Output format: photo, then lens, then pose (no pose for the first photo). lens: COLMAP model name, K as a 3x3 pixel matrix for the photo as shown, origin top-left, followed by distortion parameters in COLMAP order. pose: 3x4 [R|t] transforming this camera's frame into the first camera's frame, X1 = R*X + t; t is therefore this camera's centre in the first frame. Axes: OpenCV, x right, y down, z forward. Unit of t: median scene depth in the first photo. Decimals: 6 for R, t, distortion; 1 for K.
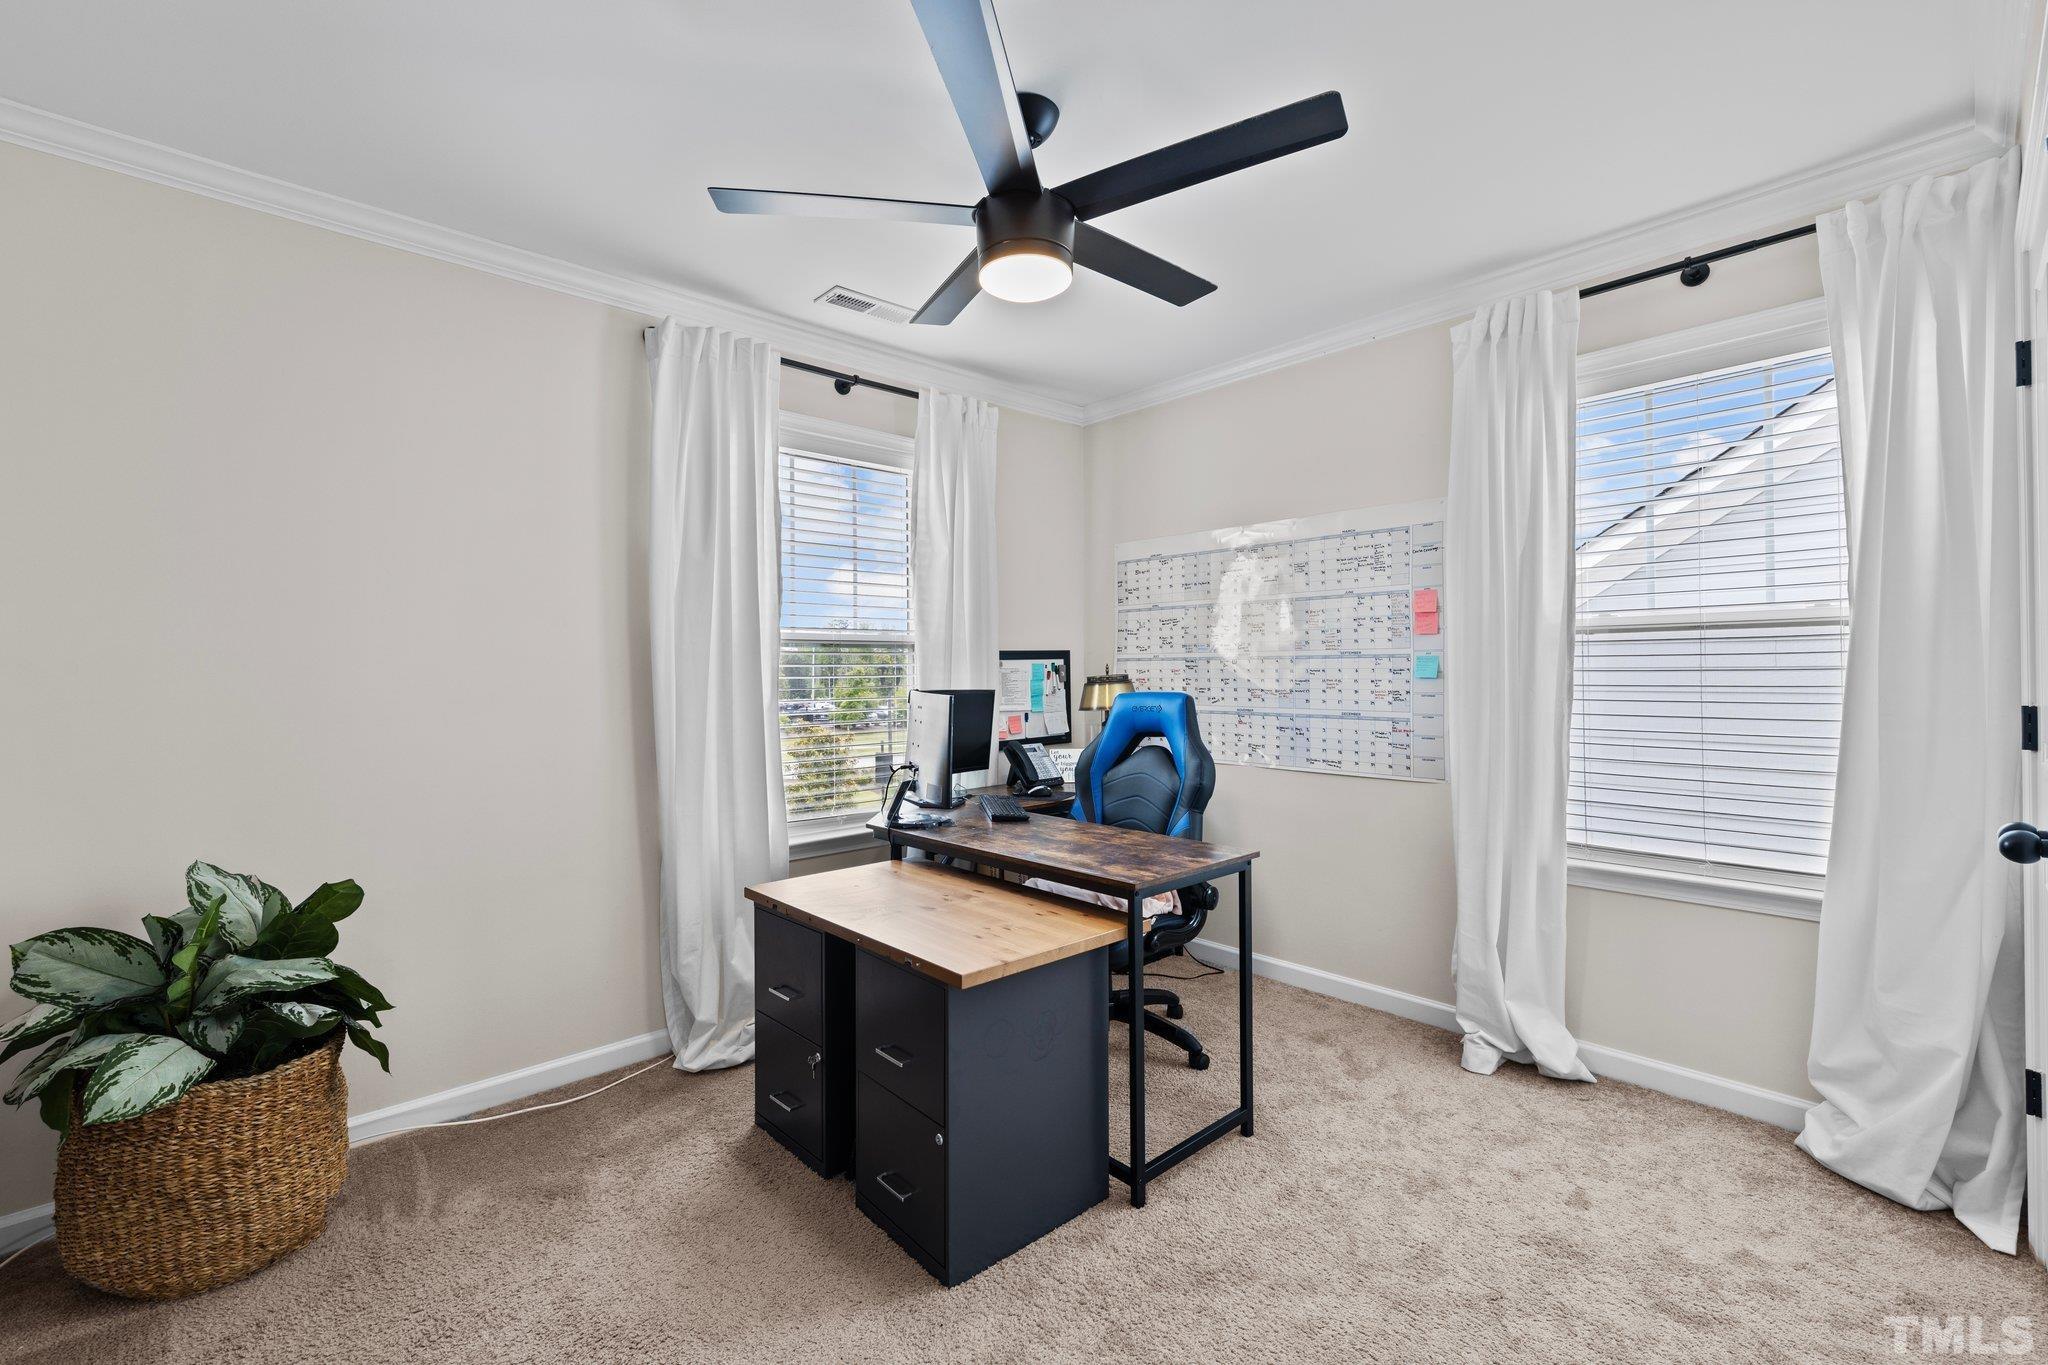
lens RADIAL K [[875.5, 0, 1026.9], [0, 875.5, 683.5], [0, 0, 1]] dist [0.001067, 0.000041]
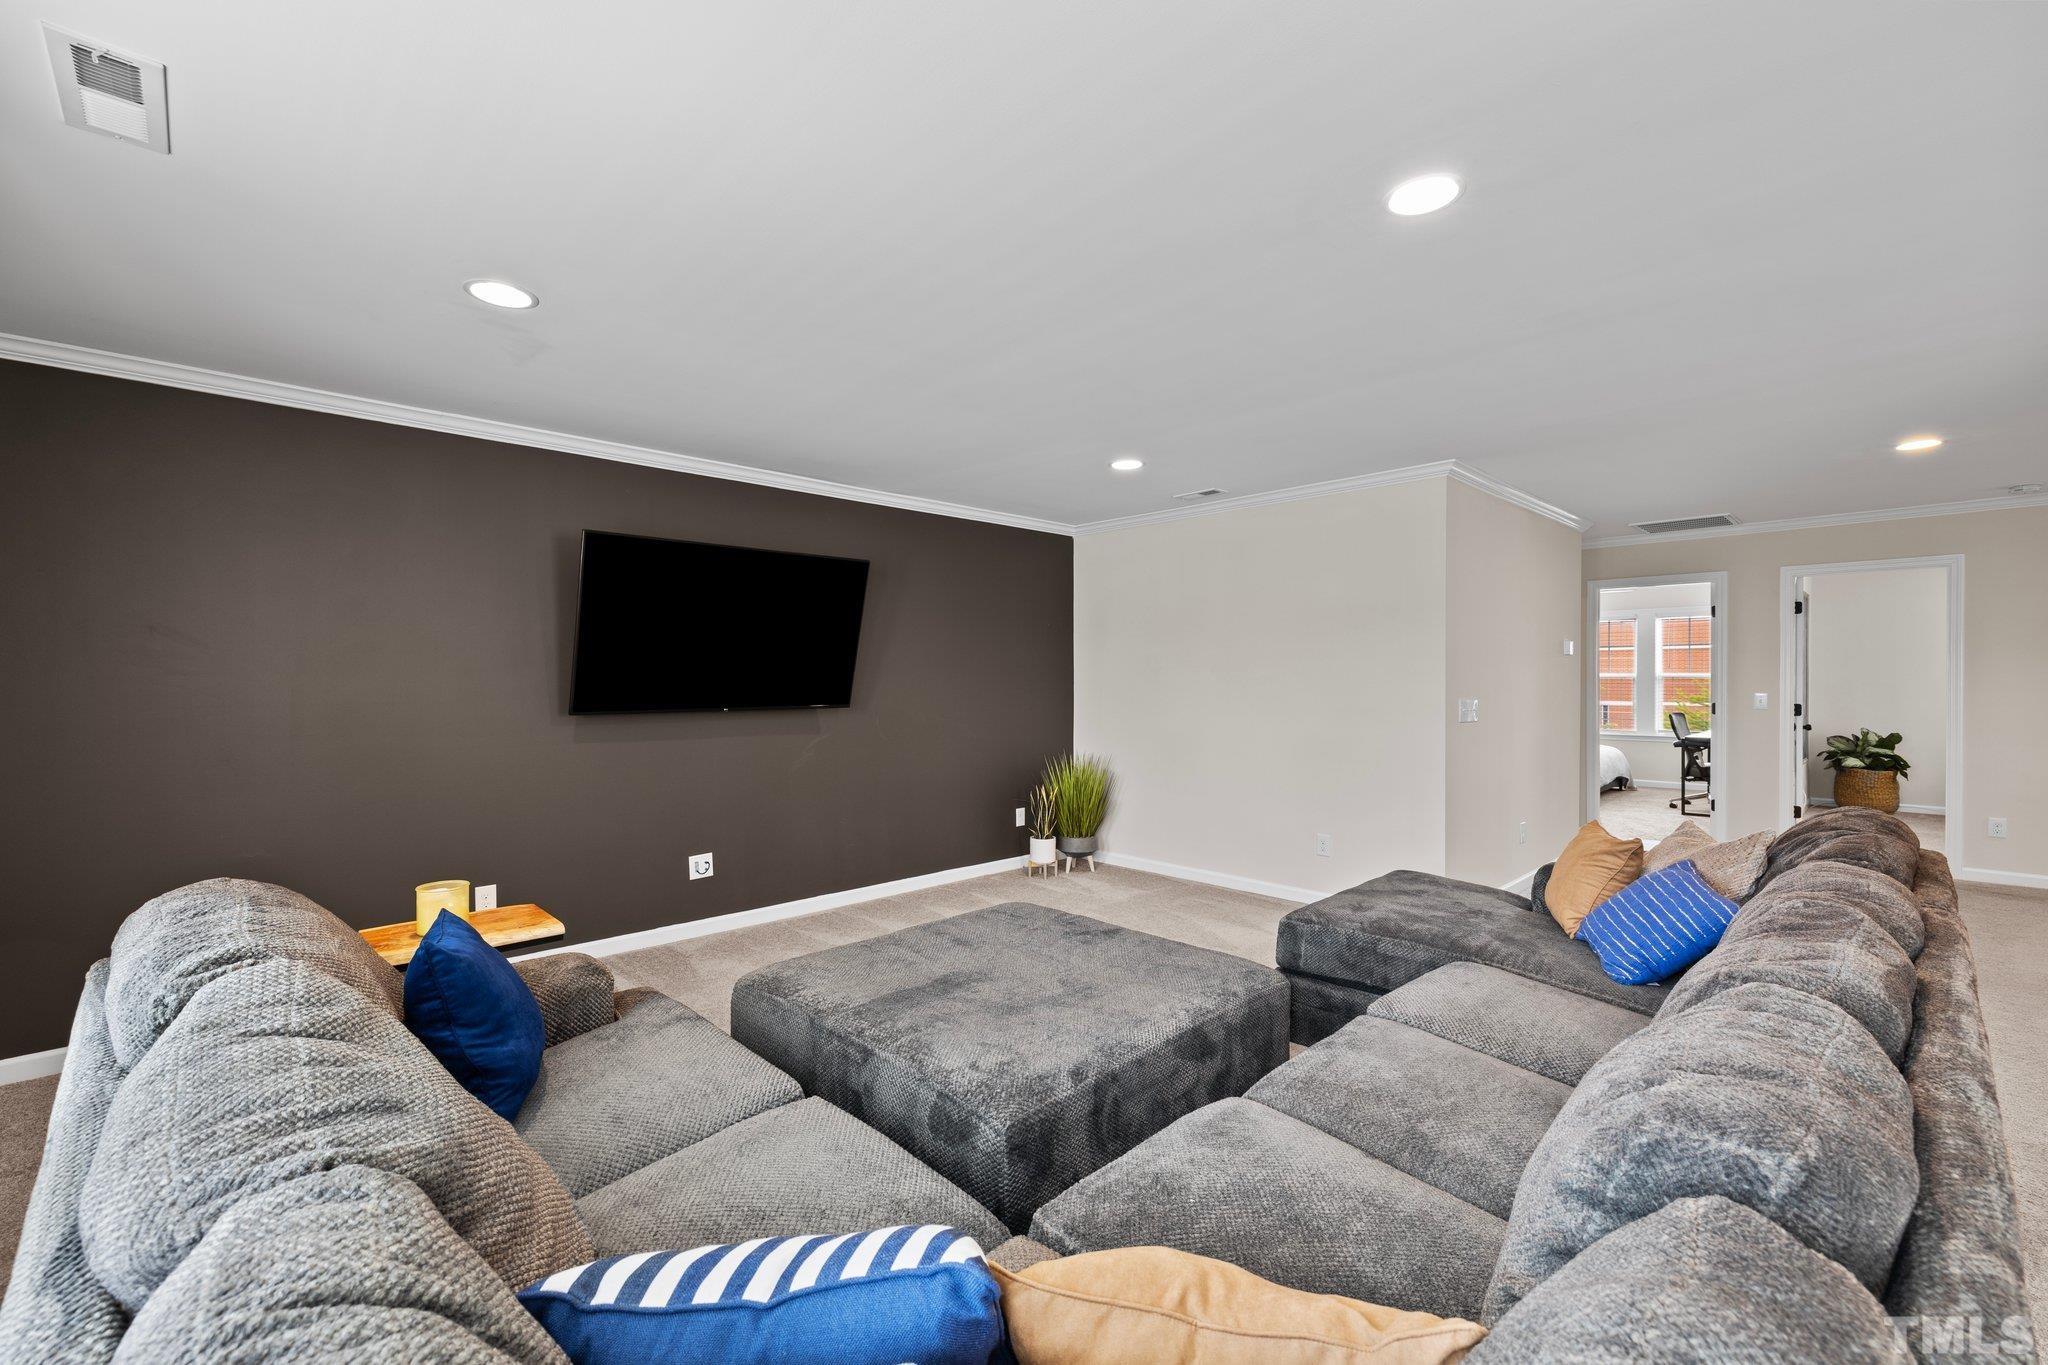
lens RADIAL K [[875.5, 0, 1026.9], [0, 875.5, 683.5], [0, 0, 1]] dist [0.001067, 0.000041]
pose [[0.018523, 0.007479, -0.999800, 3.521752], [-0.001665, 0.999971, 0.007450, -0.044765], [0.999827, 0.001526, 0.018535, -3.428453]]
